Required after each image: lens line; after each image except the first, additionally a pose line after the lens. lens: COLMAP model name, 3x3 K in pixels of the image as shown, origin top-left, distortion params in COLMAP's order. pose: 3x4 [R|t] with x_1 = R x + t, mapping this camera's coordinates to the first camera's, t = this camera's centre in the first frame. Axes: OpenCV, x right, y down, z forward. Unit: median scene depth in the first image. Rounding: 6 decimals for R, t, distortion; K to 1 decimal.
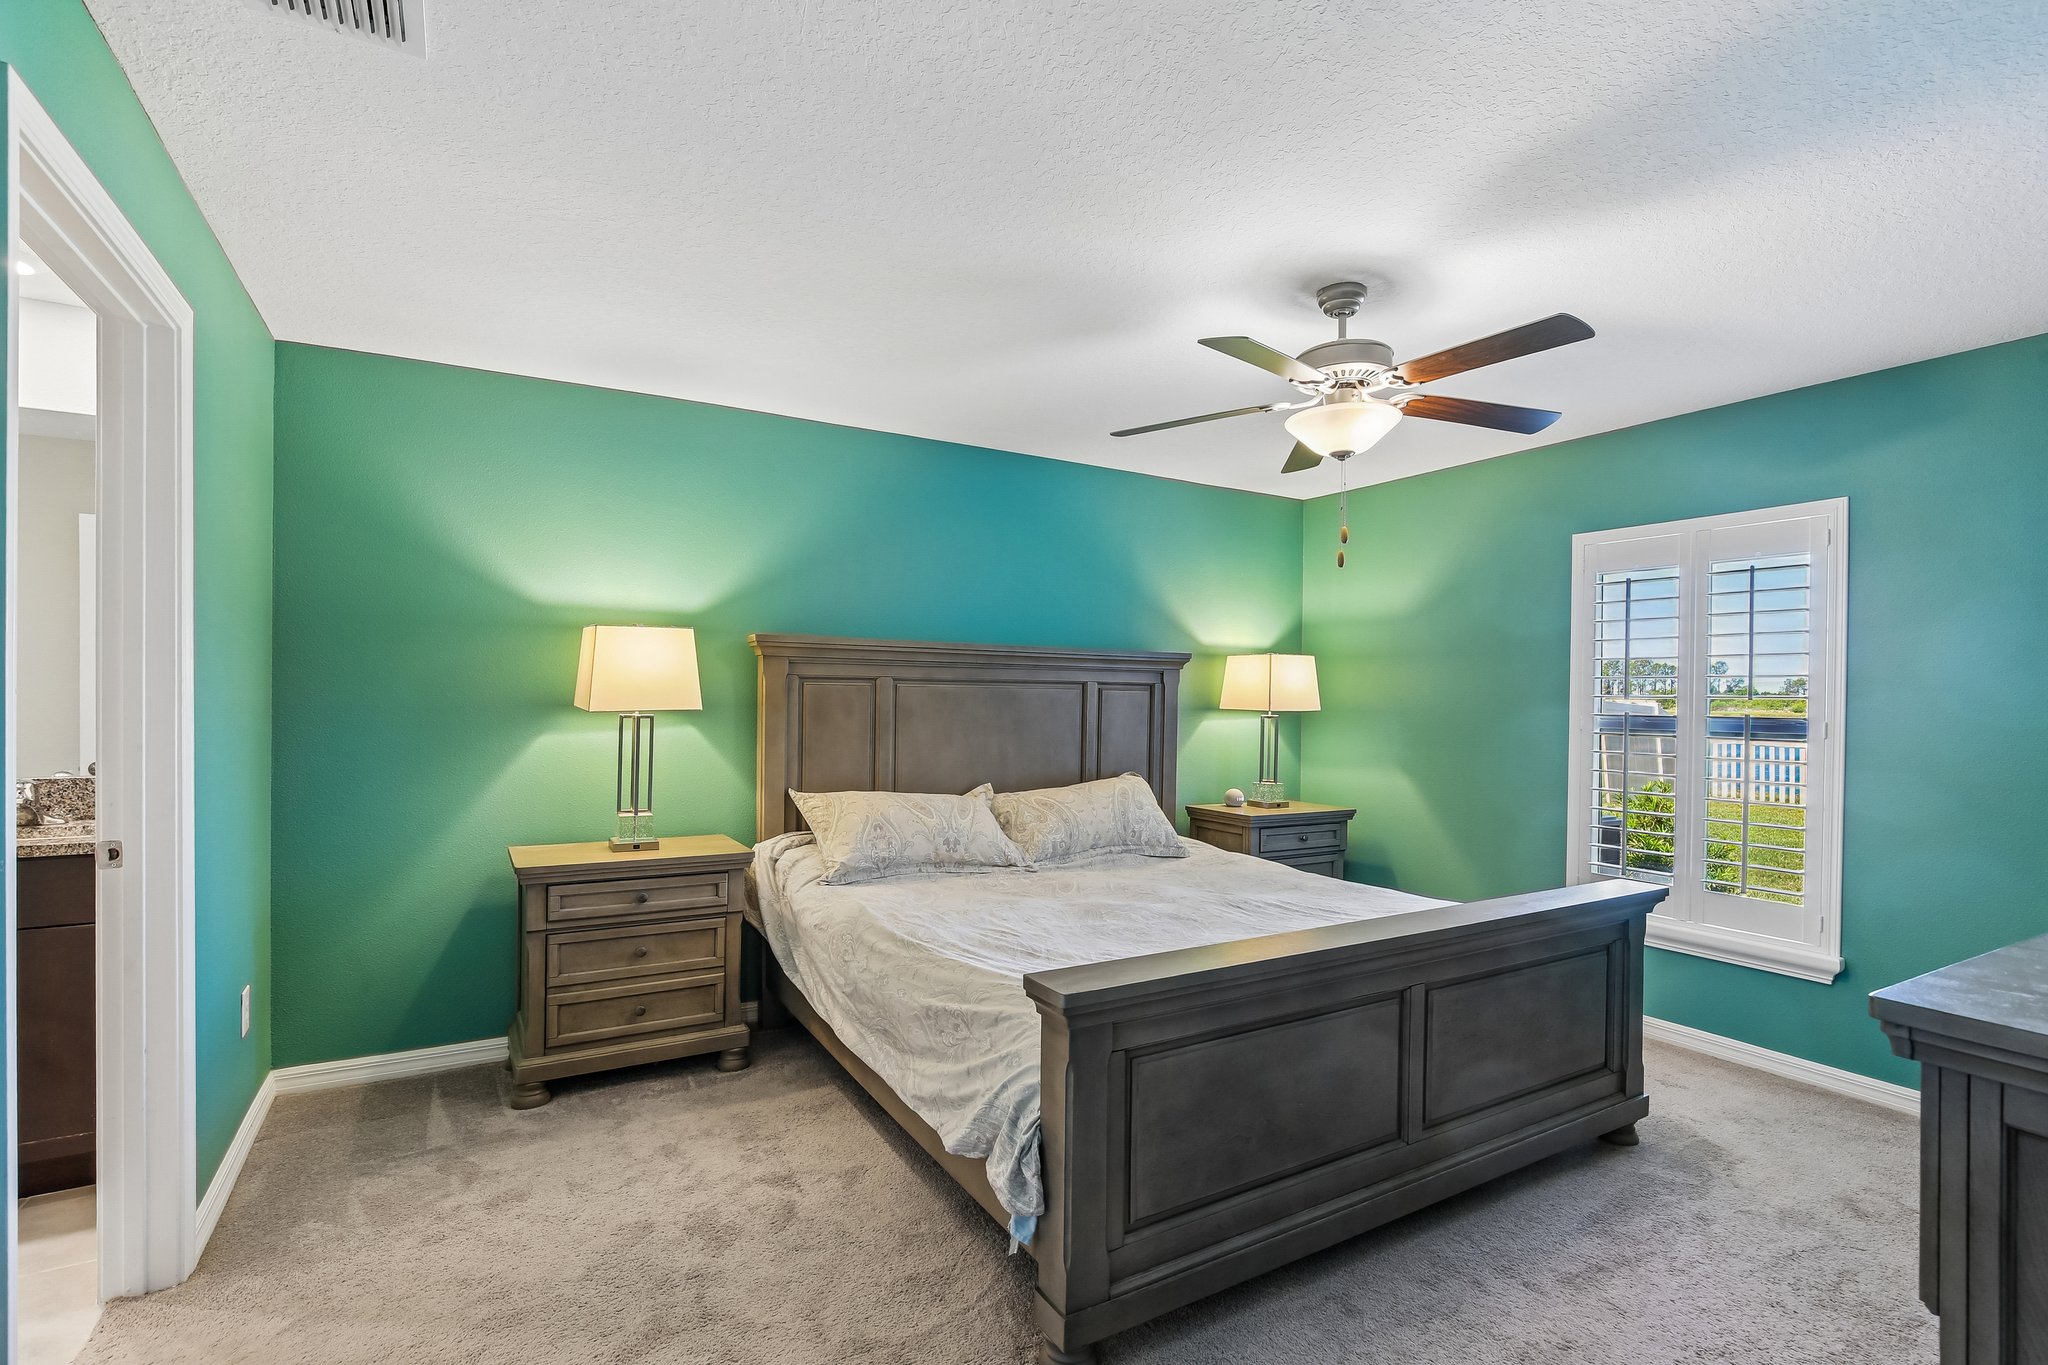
lens RADIAL K [[946.0, 0, 1013.9], [0, 946.0, 689.9], [0, 0, 1]] dist [-0.002176, 0.000573]
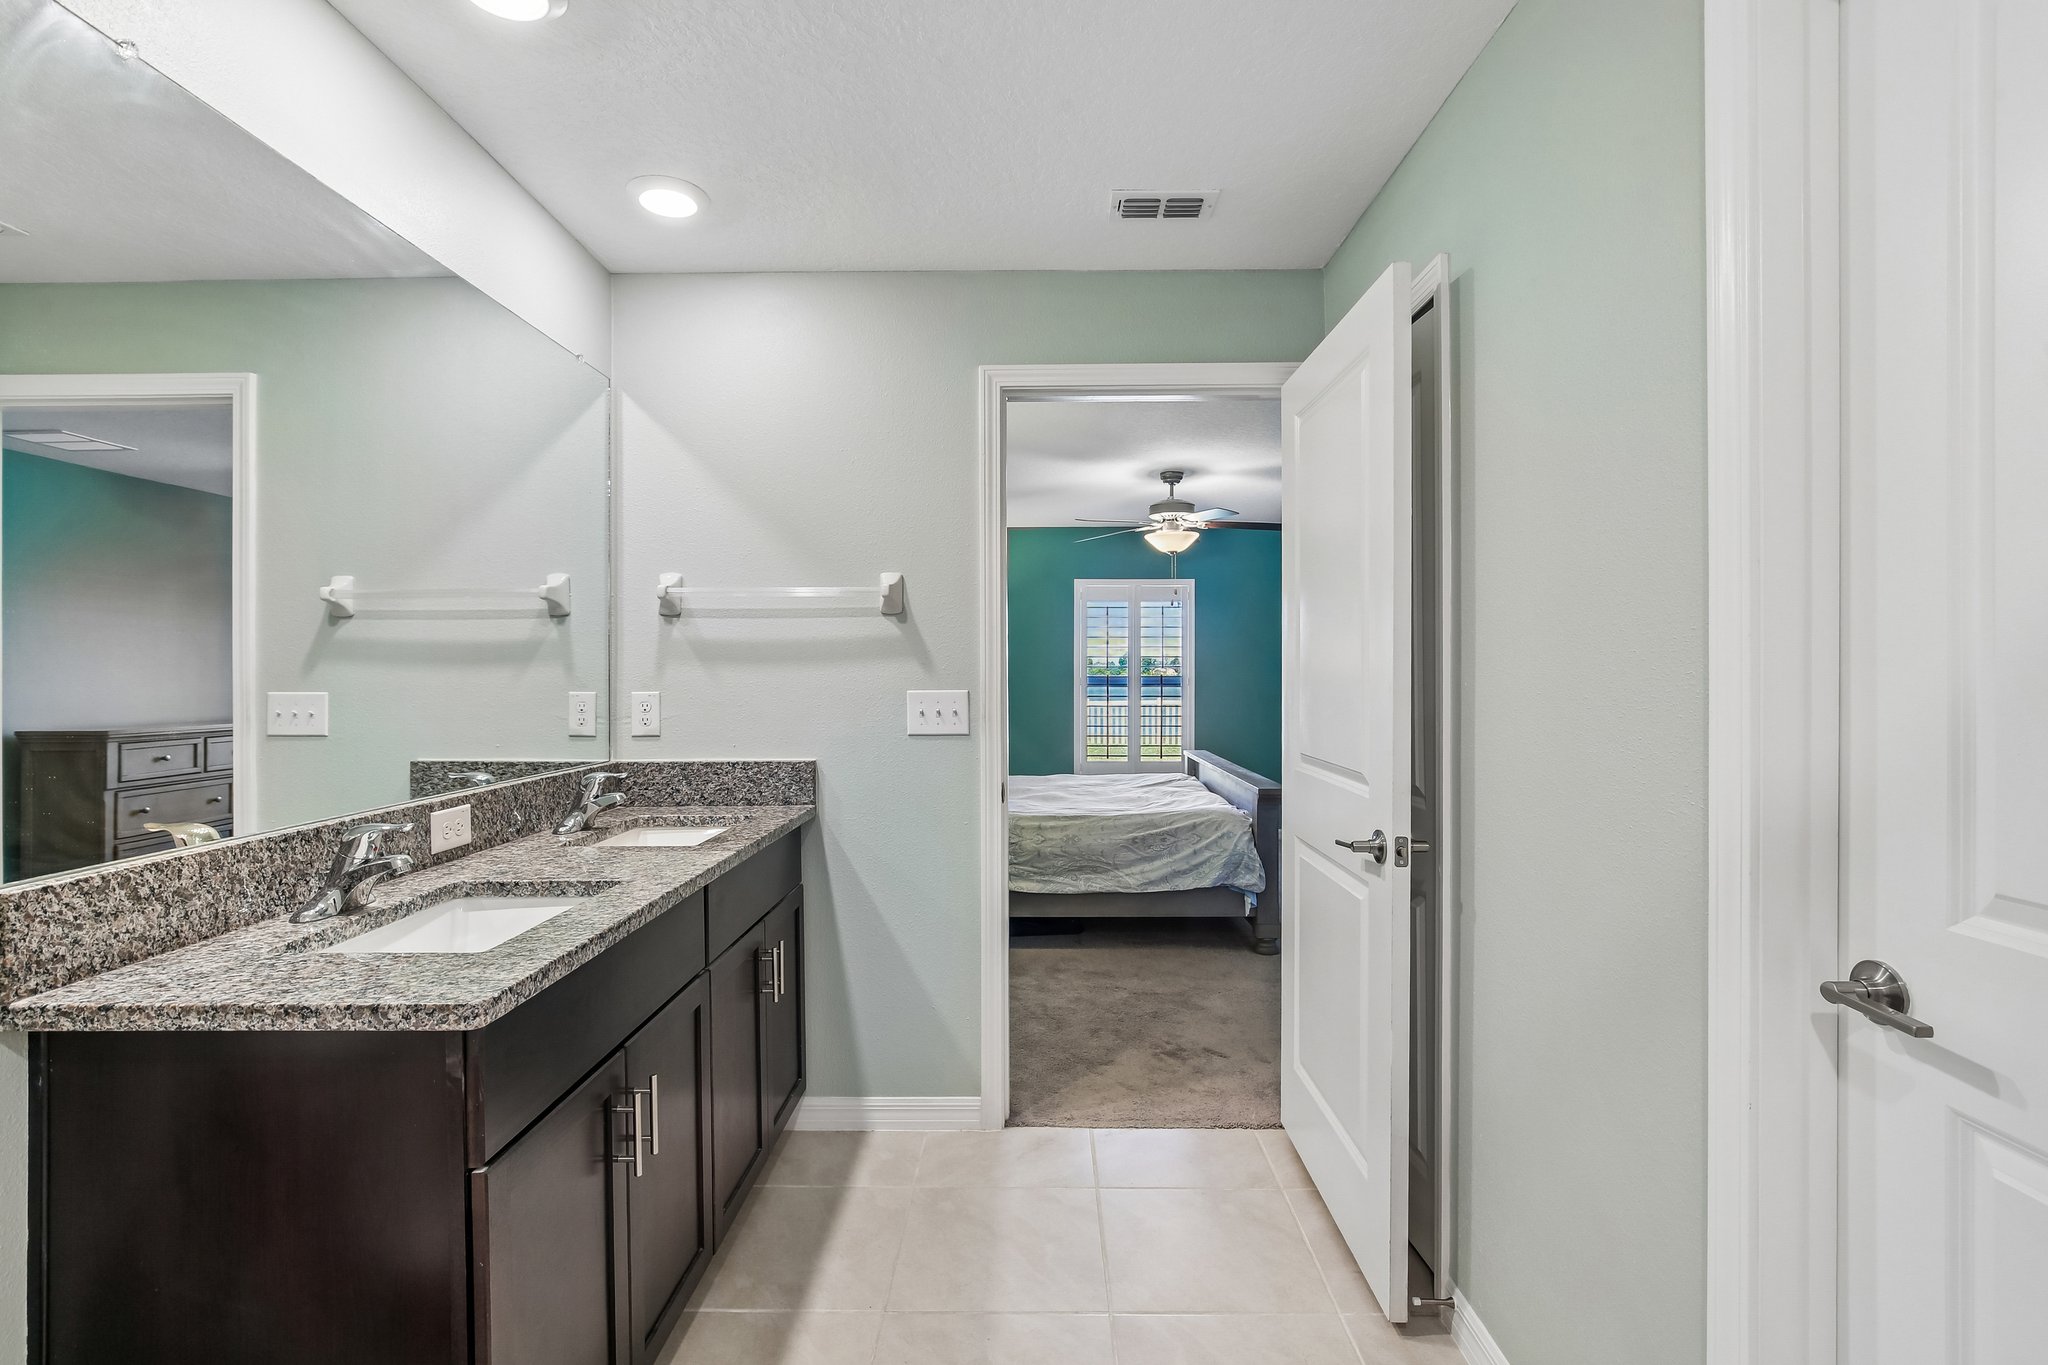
lens RADIAL K [[929.3, 0, 1024.0], [0, 929.3, 667.6], [0, 0, 1]] dist [-0.002404, -0.000324]
pose [[0.507005, -0.011637, 0.861865, -1.598237], [0.002459, 0.999924, 0.012055, -0.019126], [-0.861940, -0.003993, 0.506995, 0.240142]]
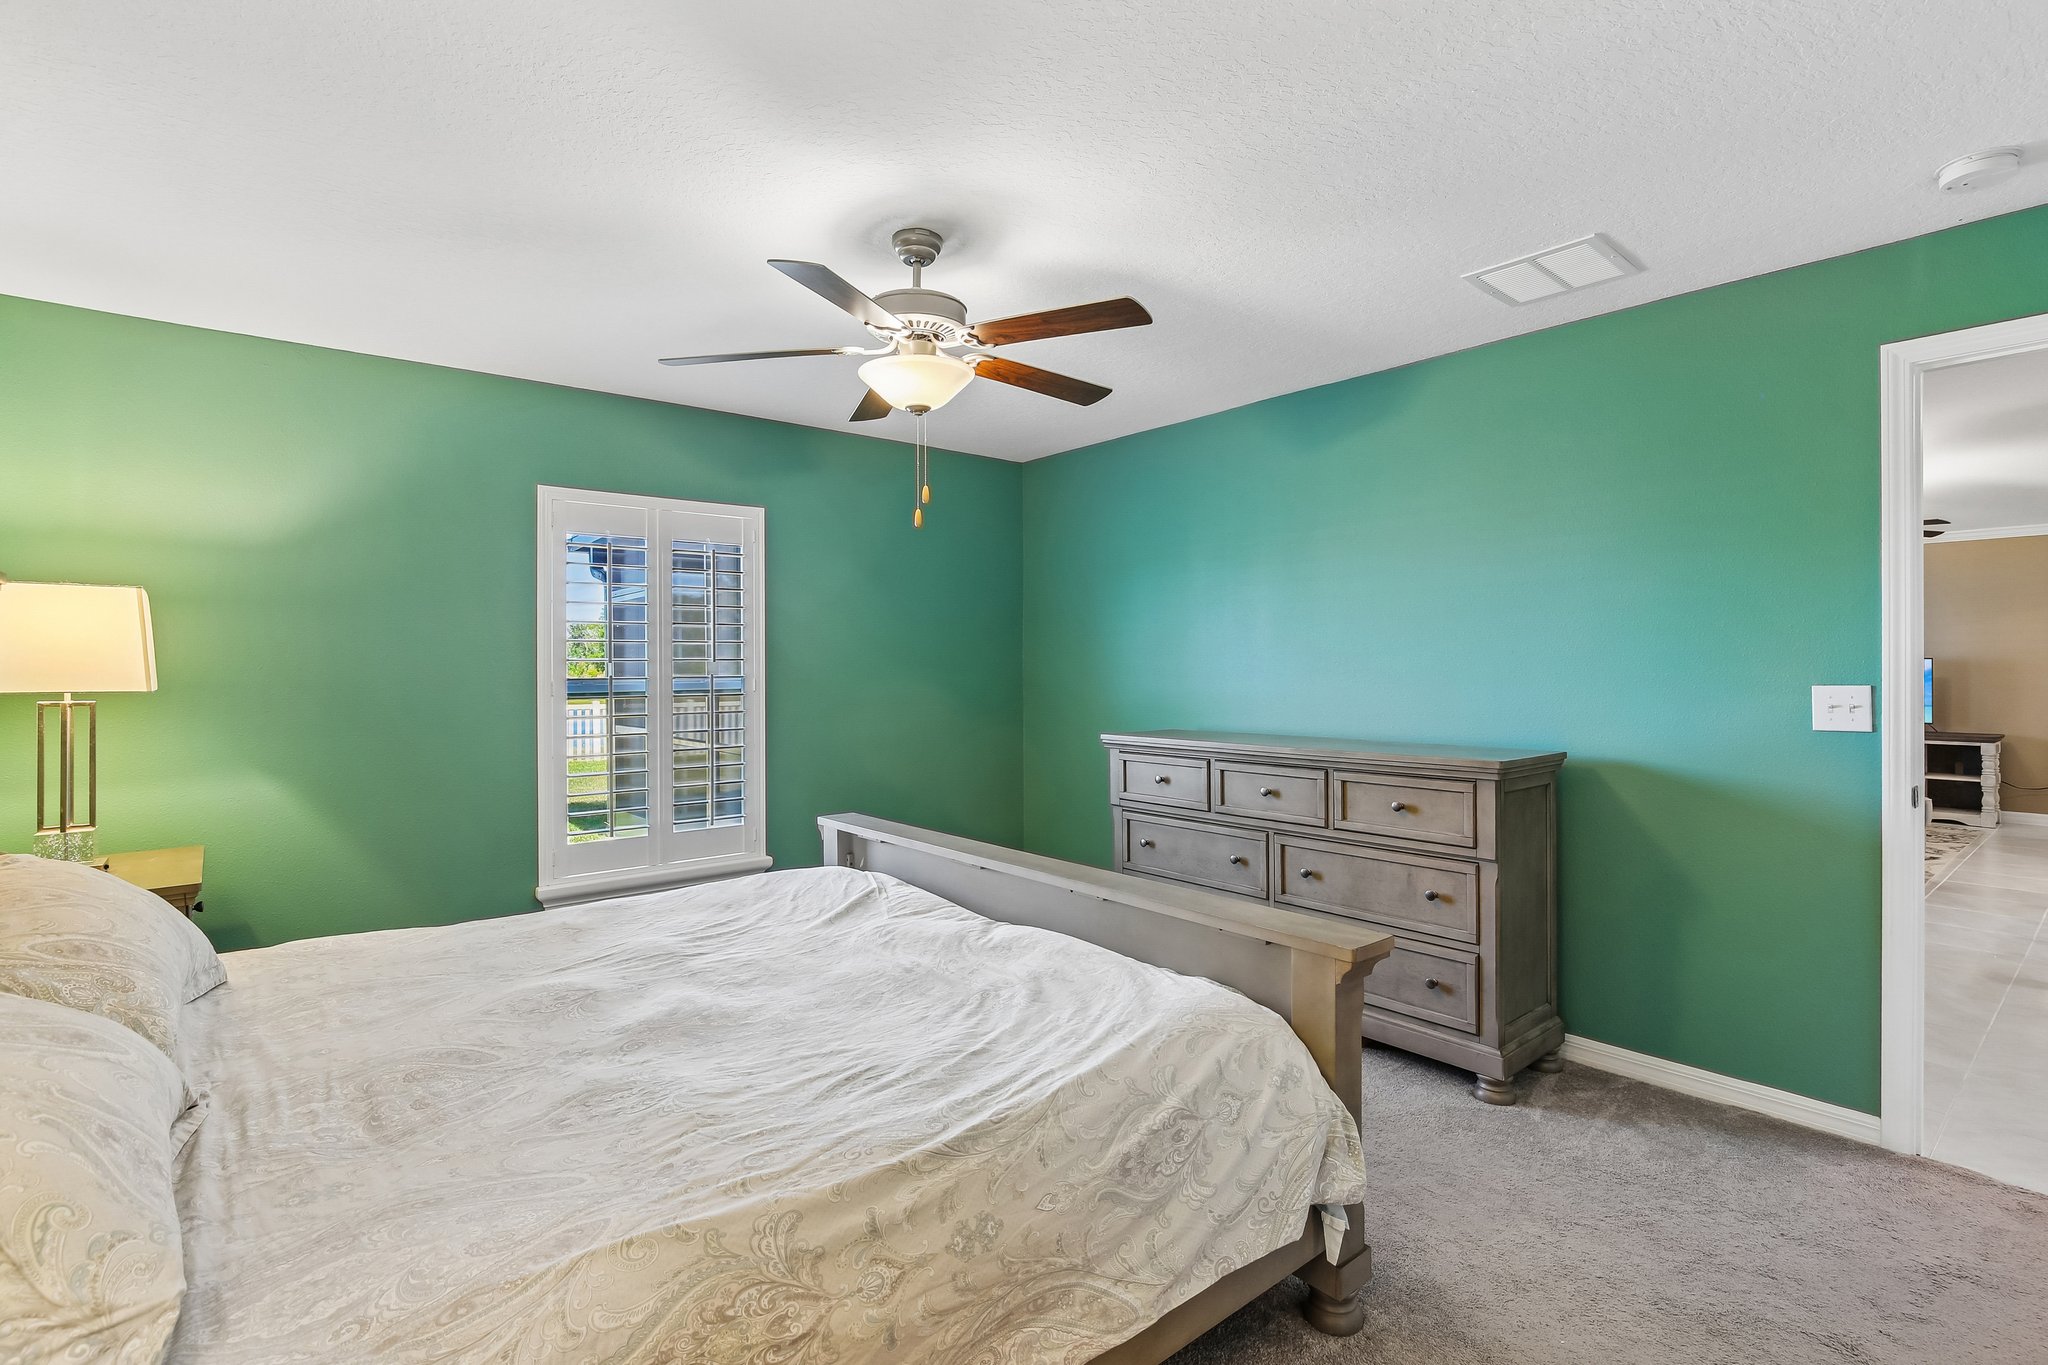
lens RADIAL K [[966.4, 0, 1024.1], [0, 966.4, 669.3], [0, 0, 1]] dist [-0.008443, 0.000308]
pose [[-0.168132, -0.013572, 0.985671, -0.635626], [-0.003285, 0.999907, 0.013208, 0.003294], [-0.985759, -0.001017, -0.168161, 1.061632]]
